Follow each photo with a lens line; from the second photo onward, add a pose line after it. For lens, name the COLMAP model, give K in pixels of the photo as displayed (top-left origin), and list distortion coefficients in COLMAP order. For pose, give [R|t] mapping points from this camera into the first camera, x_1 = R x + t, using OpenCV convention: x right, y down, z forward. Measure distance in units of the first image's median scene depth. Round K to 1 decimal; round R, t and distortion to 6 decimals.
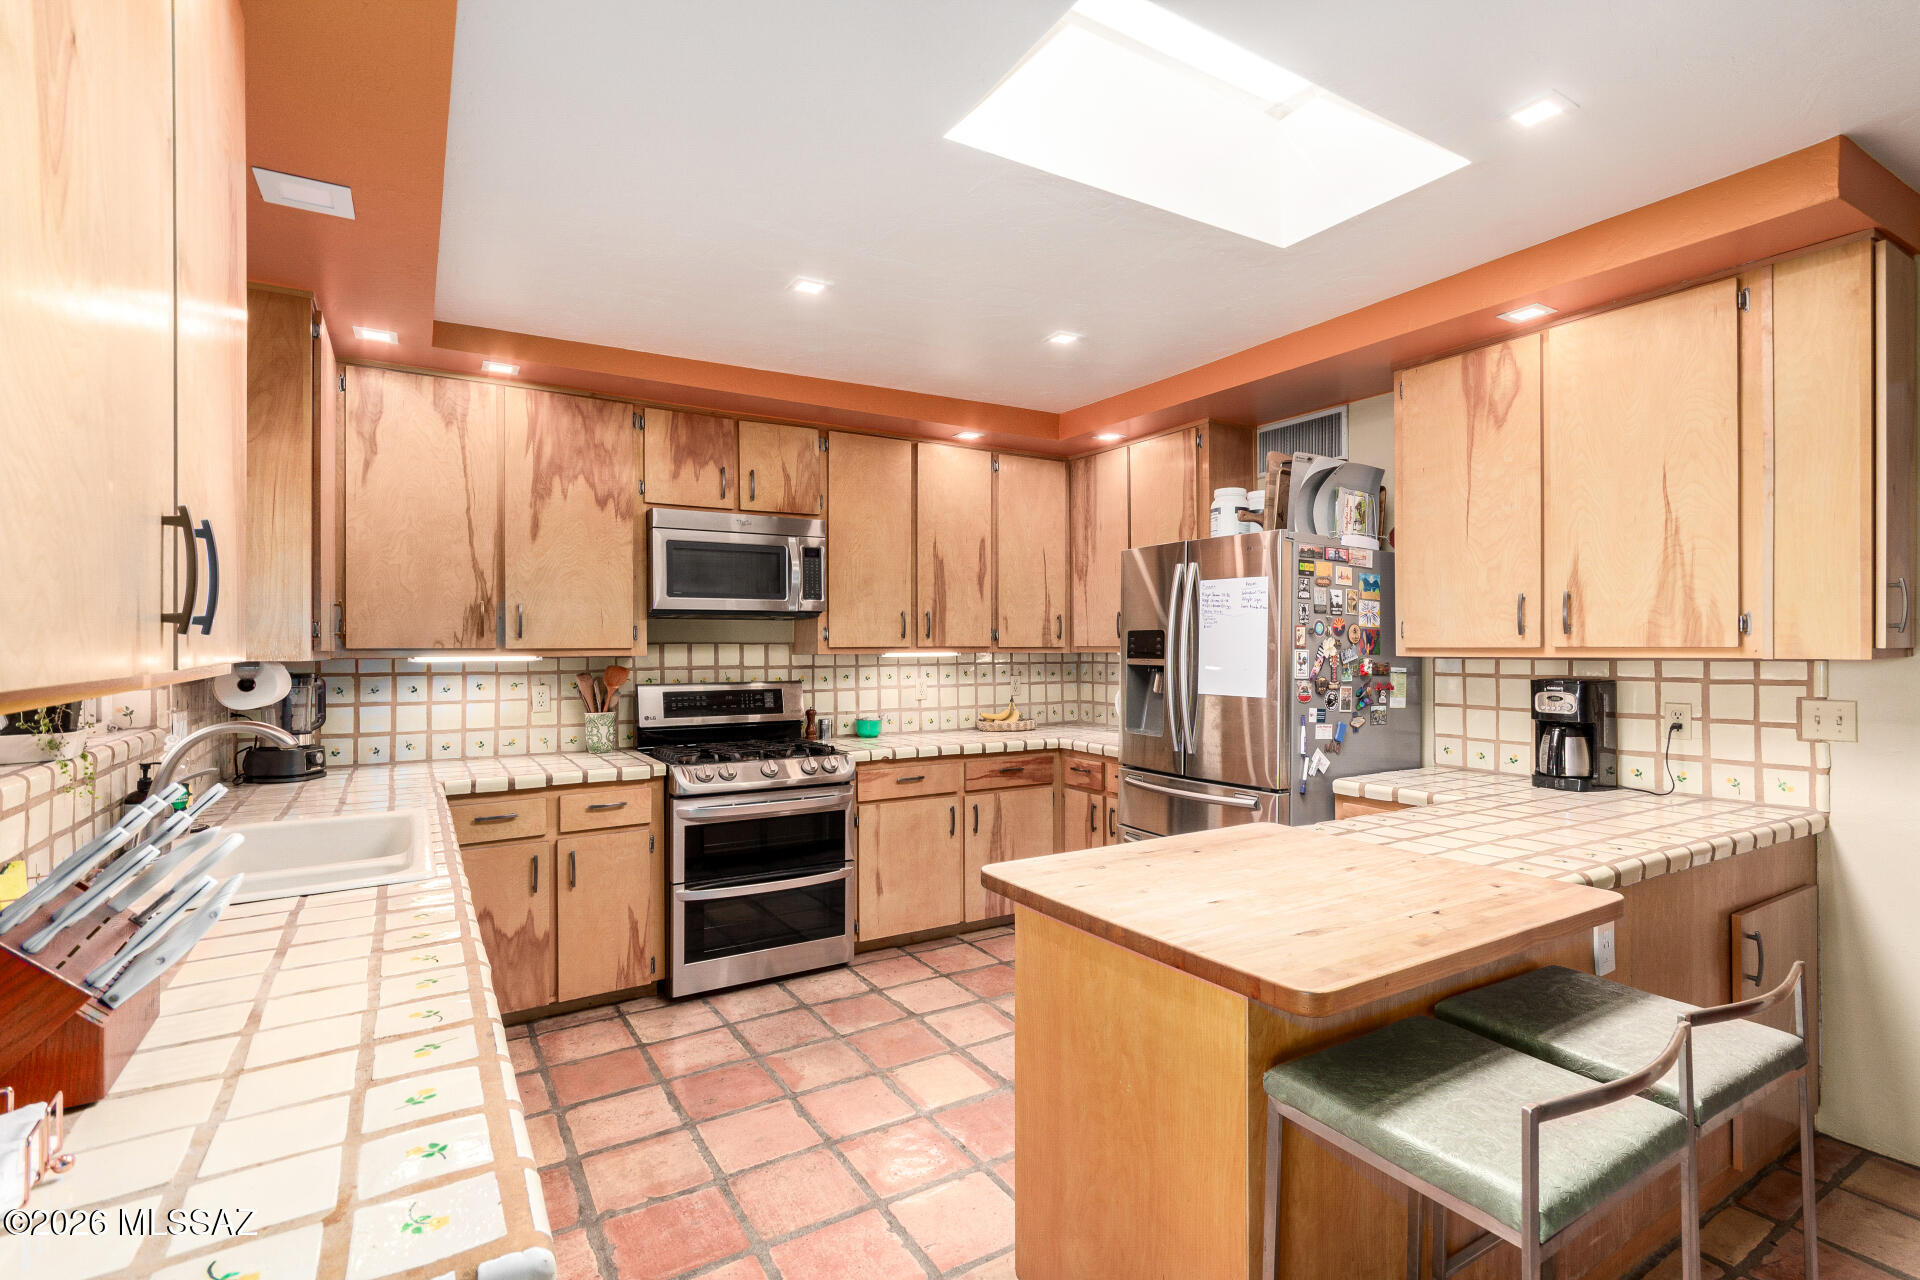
lens RADIAL K [[893.2, 0, 964.3], [0, 893.2, 652.3], [0, 0, 1]] dist [0.001624, 0.000347]
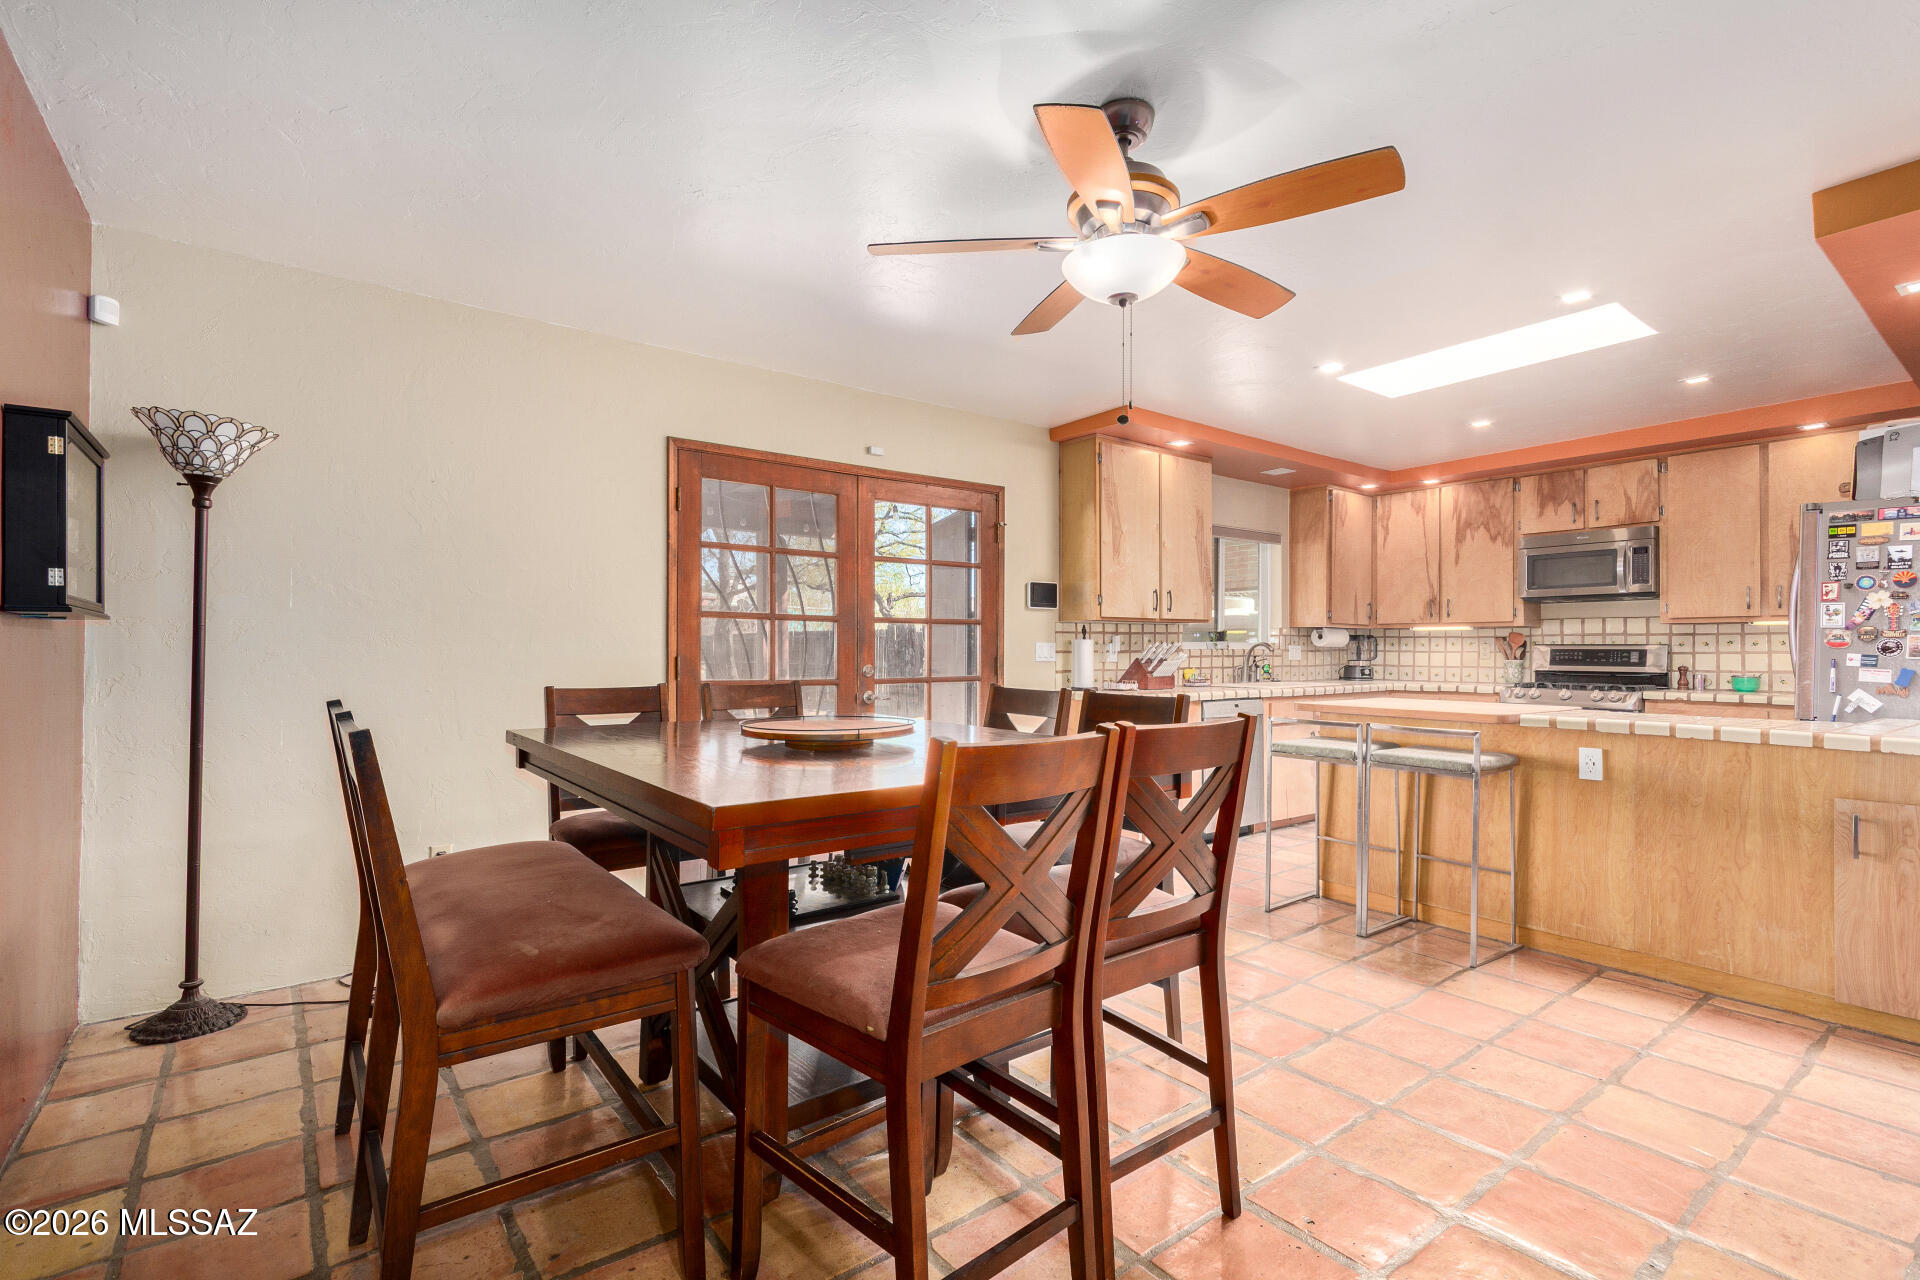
lens RADIAL K [[893.2, 0, 964.3], [0, 893.2, 646.3], [0, 0, 1]] dist [0.001624, 0.000347]
pose [[0.101704, -0.001344, -0.994814, 1.271820], [-0.012483, 0.999919, -0.002627, 0.063576], [0.994736, 0.012685, 0.101679, -0.219280]]
